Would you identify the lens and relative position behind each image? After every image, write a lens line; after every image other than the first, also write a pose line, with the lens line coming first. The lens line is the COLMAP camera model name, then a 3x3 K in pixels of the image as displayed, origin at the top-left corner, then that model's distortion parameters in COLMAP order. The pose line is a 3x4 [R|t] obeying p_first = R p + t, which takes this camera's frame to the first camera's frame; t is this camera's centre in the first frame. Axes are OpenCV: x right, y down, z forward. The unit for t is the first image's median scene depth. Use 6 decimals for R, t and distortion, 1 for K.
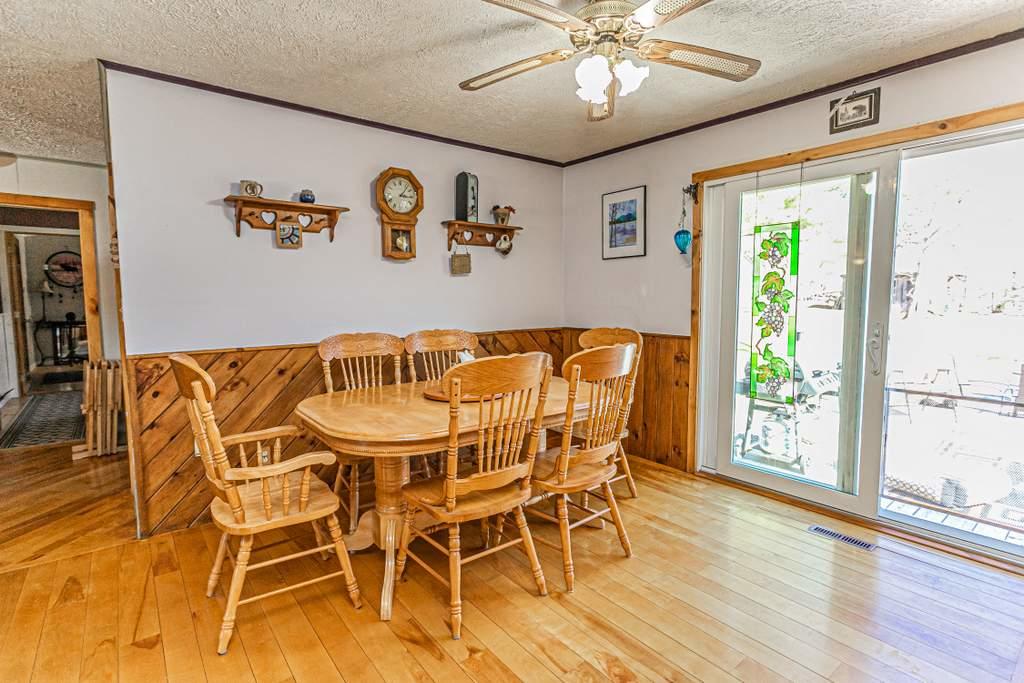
lens RADIAL K [[489.6, 0, 511.0], [0, 489.6, 340.4], [0, 0, 1]] dist [-0.000304, -0.000189]
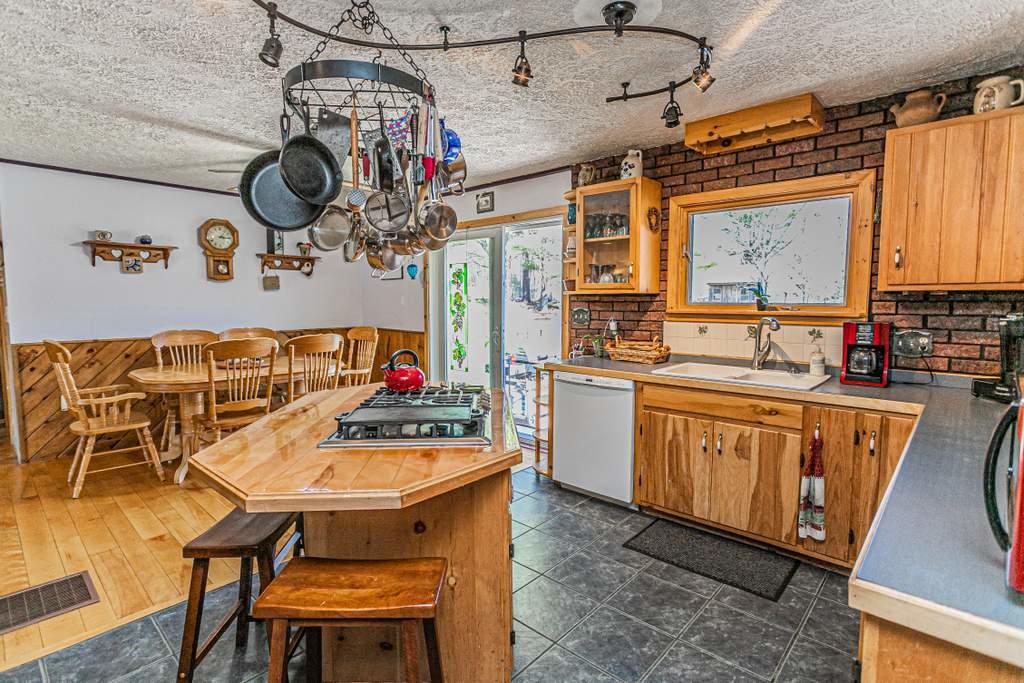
lens RADIAL K [[489.6, 0, 513.2], [0, 489.6, 341.3], [0, 0, 1]] dist [-0.000304, -0.000189]
pose [[0.987187, -0.006880, 0.159419, 0.466510], [0.007977, 0.999949, -0.006241, 0.039001], [-0.159368, 0.007433, 0.987191, -0.679263]]
